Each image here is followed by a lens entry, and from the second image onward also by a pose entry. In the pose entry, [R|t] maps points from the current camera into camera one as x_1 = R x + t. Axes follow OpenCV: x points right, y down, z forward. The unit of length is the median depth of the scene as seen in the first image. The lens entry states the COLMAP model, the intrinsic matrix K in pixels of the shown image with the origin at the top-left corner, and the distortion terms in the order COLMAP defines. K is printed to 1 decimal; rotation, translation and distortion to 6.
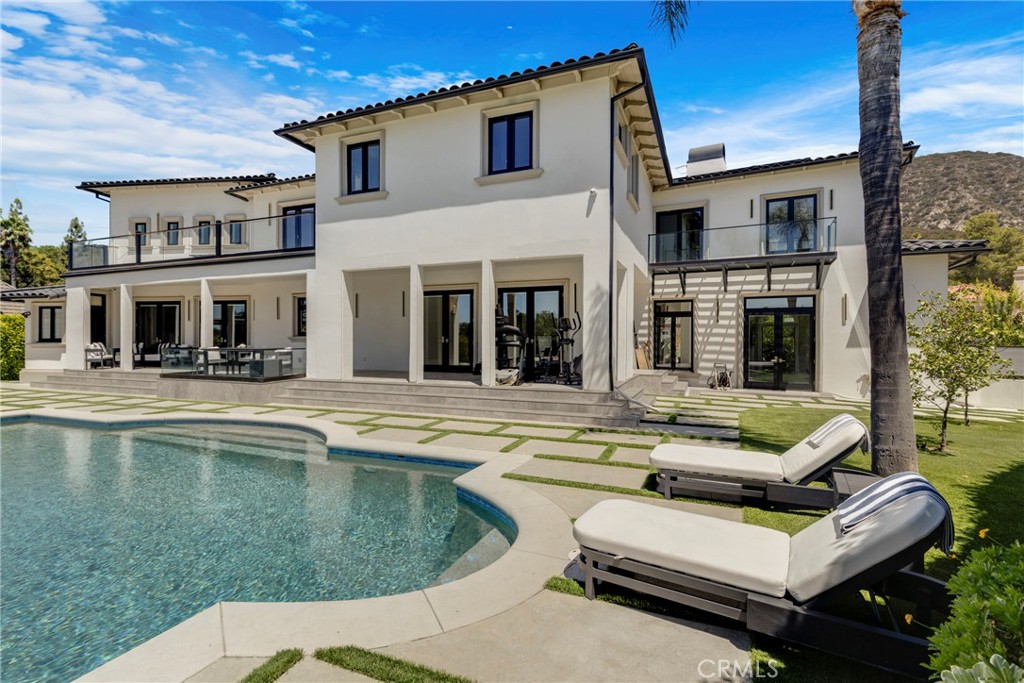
lens RADIAL K [[471.8, 0, 511.2], [0, 471.8, 340.0], [0, 0, 1]] dist [-0.003936, -0.000925]
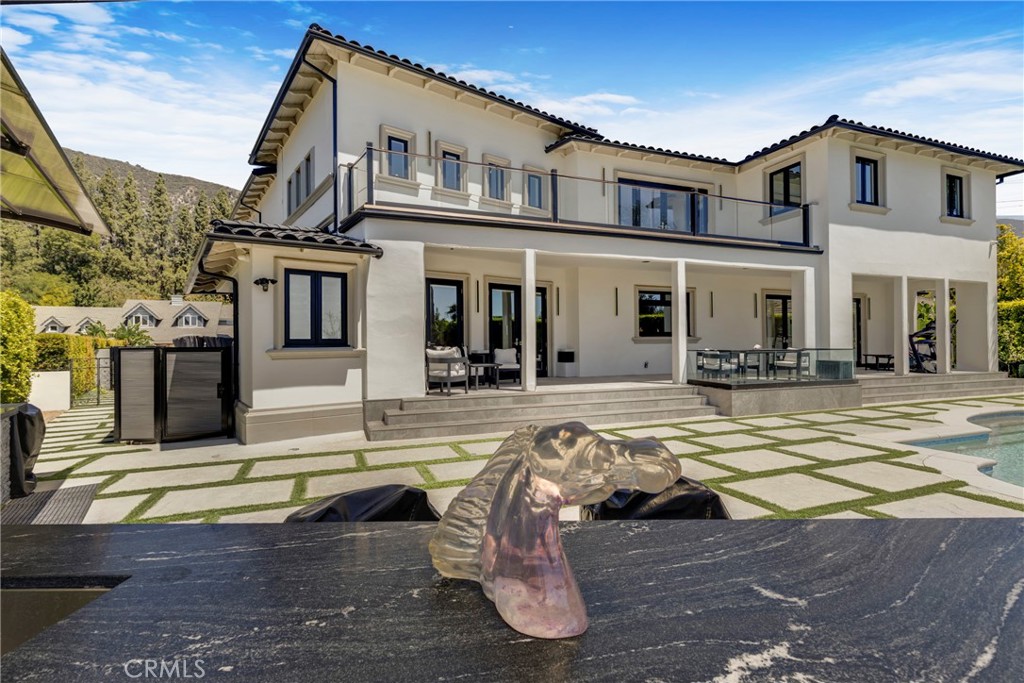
lens RADIAL K [[471.8, 0, 509.8], [0, 471.8, 343.1], [0, 0, 1]] dist [-0.003936, -0.000925]
pose [[0.743821, -0.006023, 0.668352, -1.164570], [0.005493, 0.999981, 0.002899, -0.000052], [-0.668356, 0.001515, 0.743840, 0.522895]]
